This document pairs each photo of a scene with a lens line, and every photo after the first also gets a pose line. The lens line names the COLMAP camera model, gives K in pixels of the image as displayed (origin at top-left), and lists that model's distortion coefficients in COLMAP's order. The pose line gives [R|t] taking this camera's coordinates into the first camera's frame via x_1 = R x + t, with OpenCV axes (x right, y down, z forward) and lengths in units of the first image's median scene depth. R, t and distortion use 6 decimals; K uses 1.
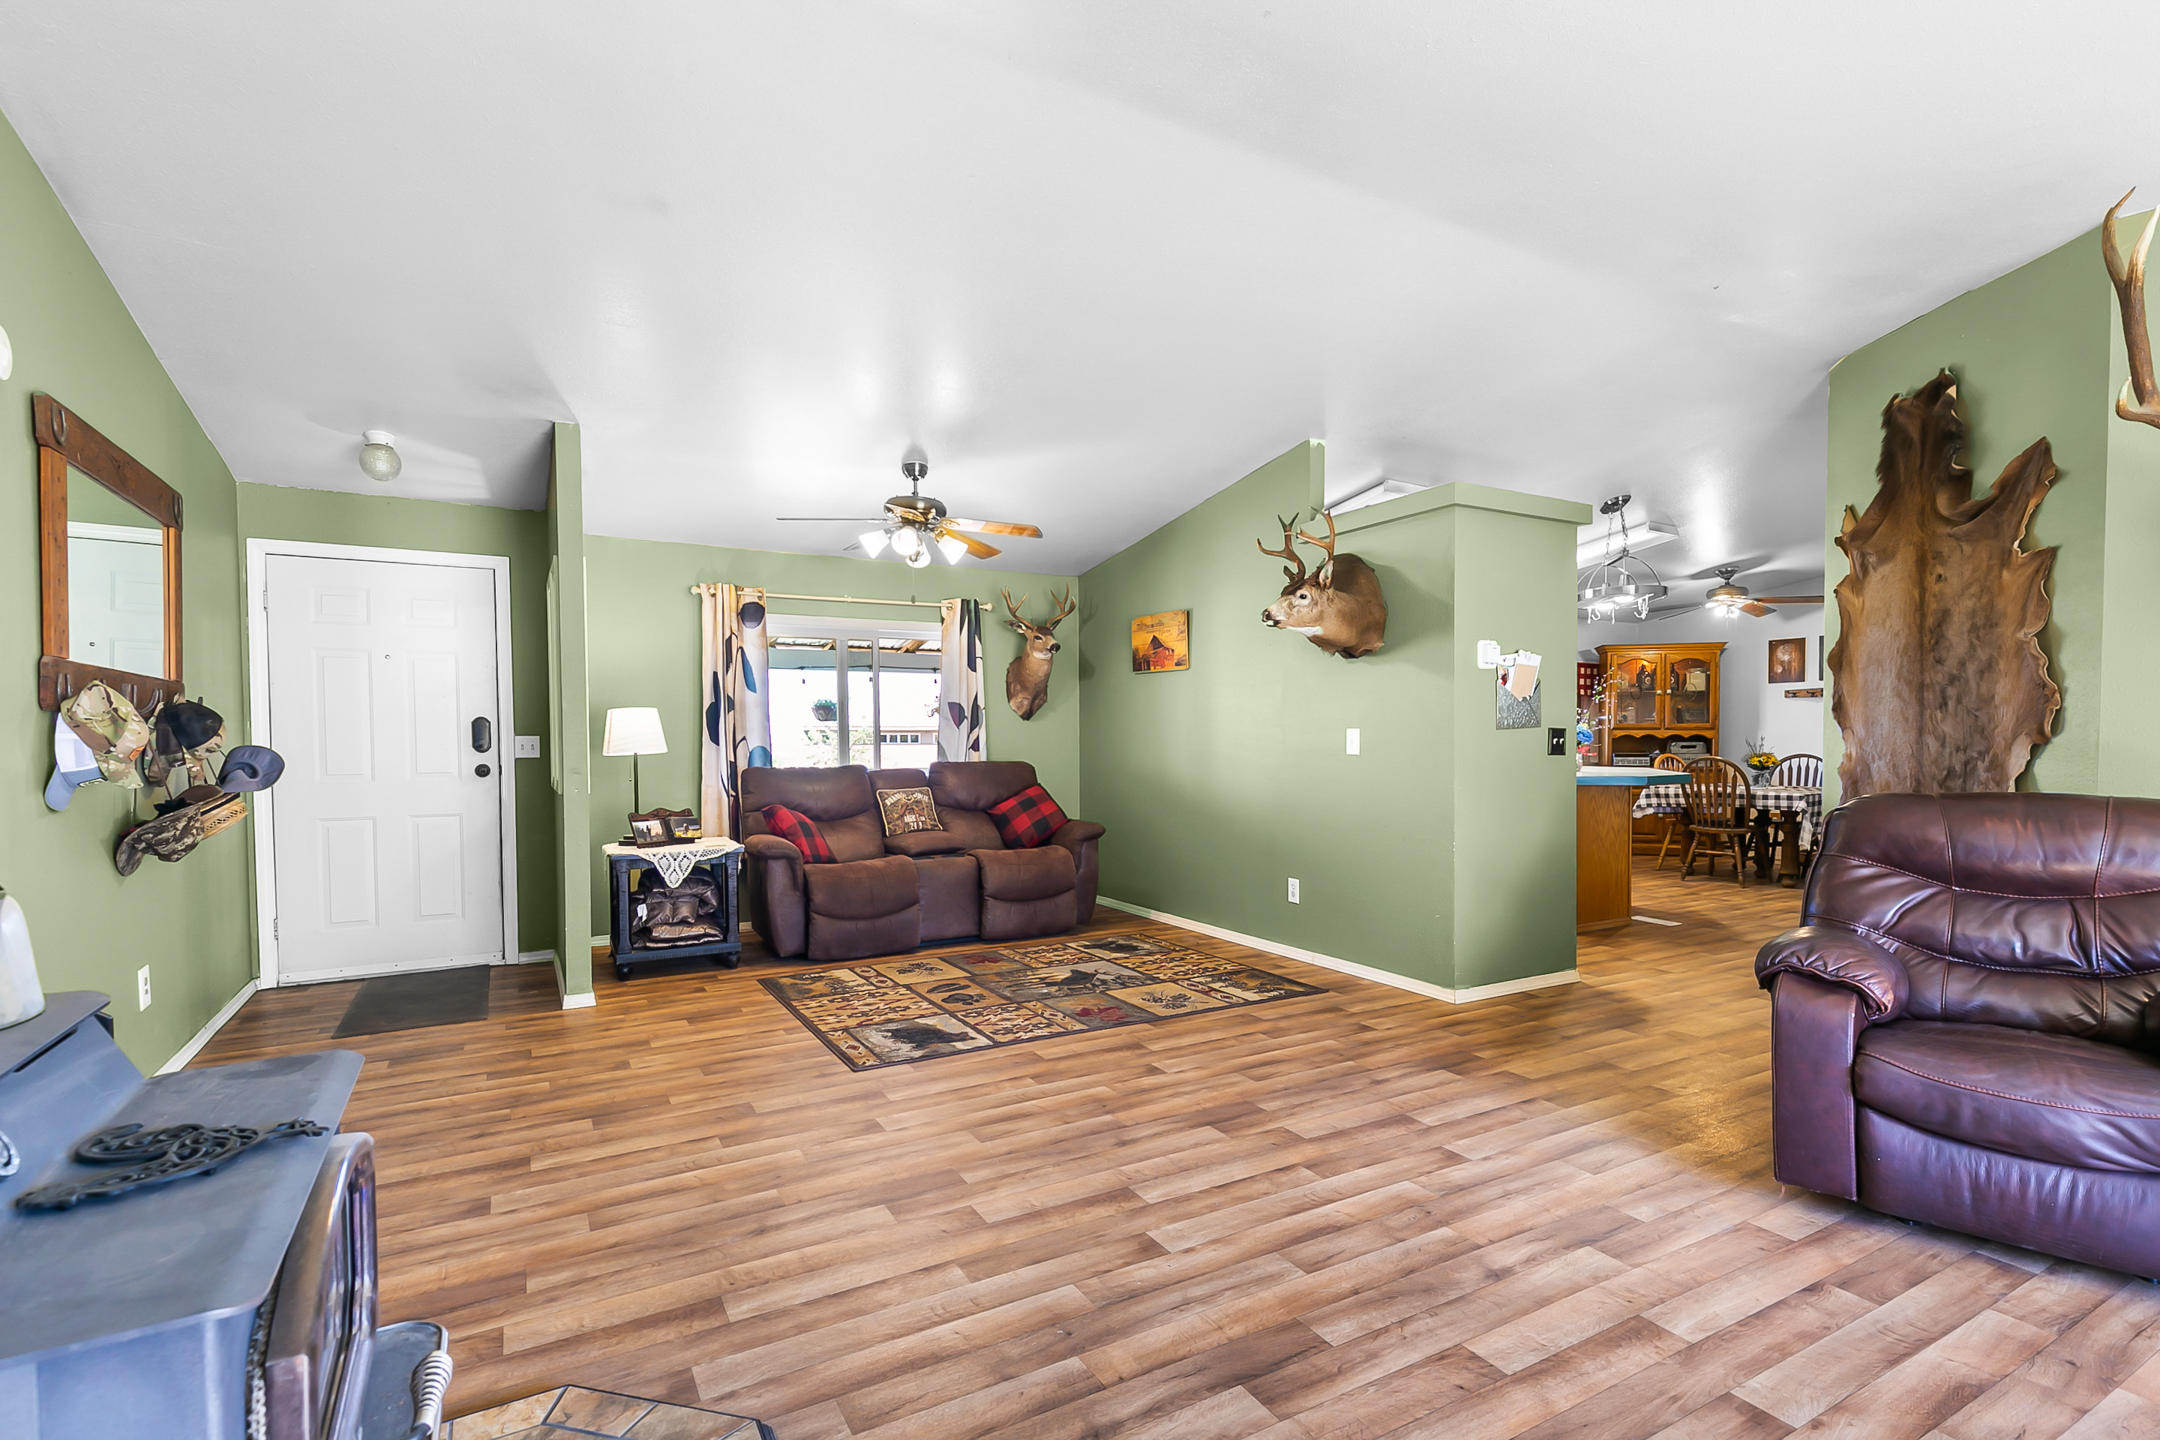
lens RADIAL K [[1048.6, 0, 1054.8], [0, 1048.6, 729.5], [0, 0, 1]] dist [0.001913, 0.000195]
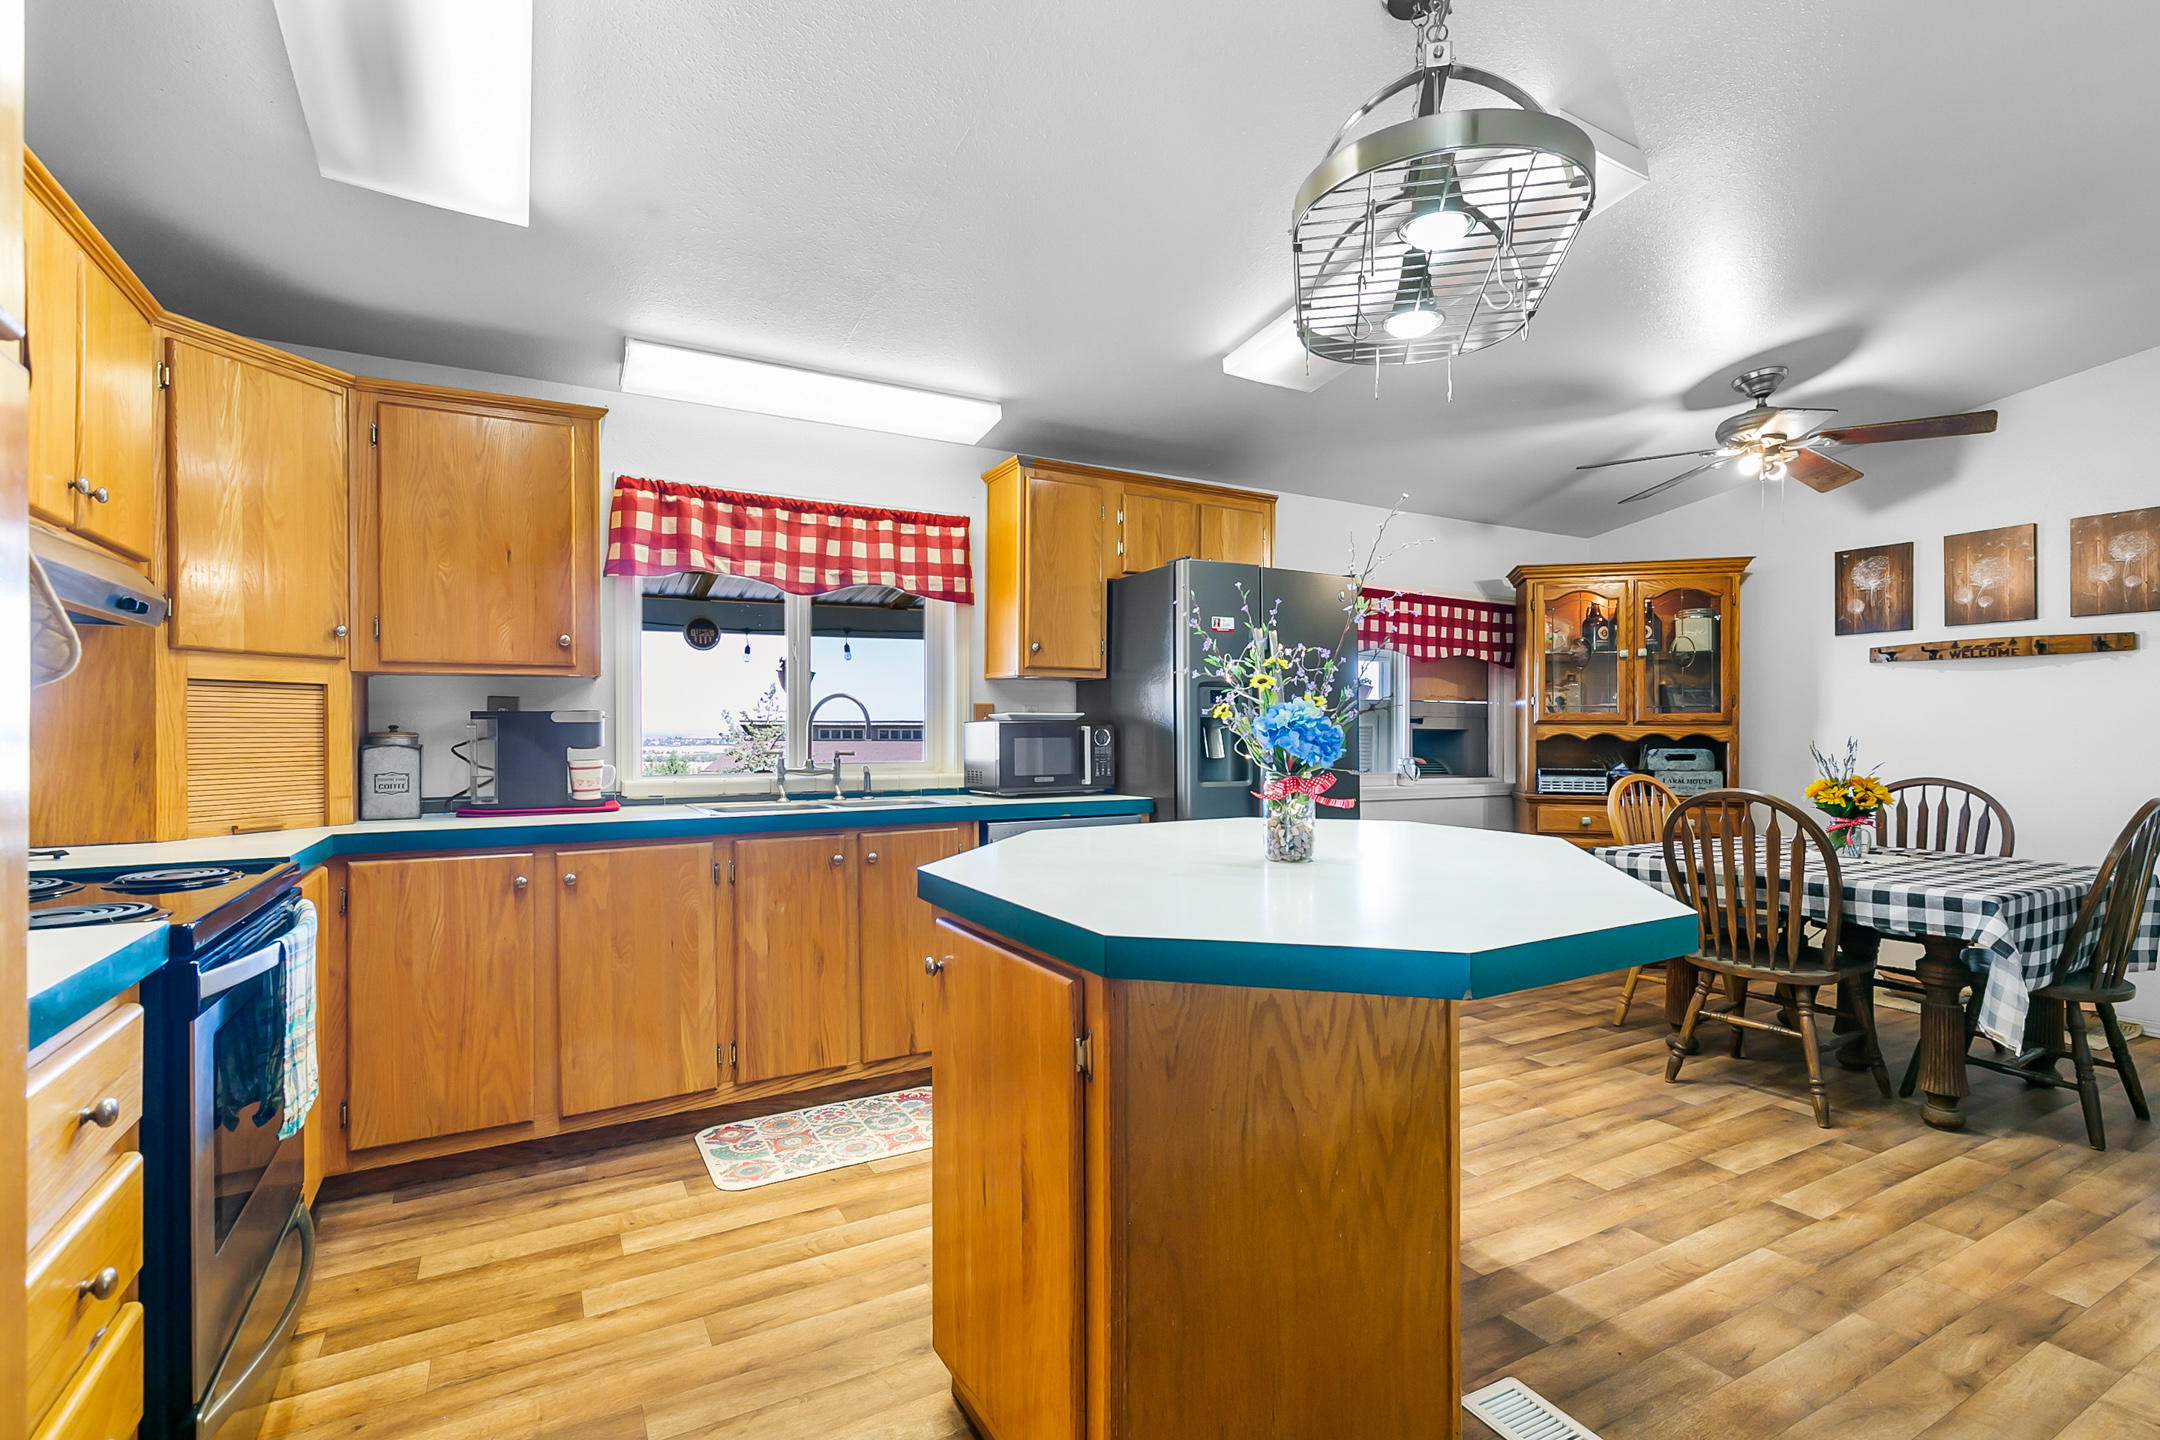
lens RADIAL K [[981.5, 0, 1080.7], [0, 981.5, 703.8], [0, 0, 1]] dist [0.002625, 0.000381]
pose [[0.999986, 0.004439, -0.002866, 0.312896], [-0.004505, 0.999717, -0.023365, 0.002361], [0.002761, 0.023378, 0.999723, 0.520124]]
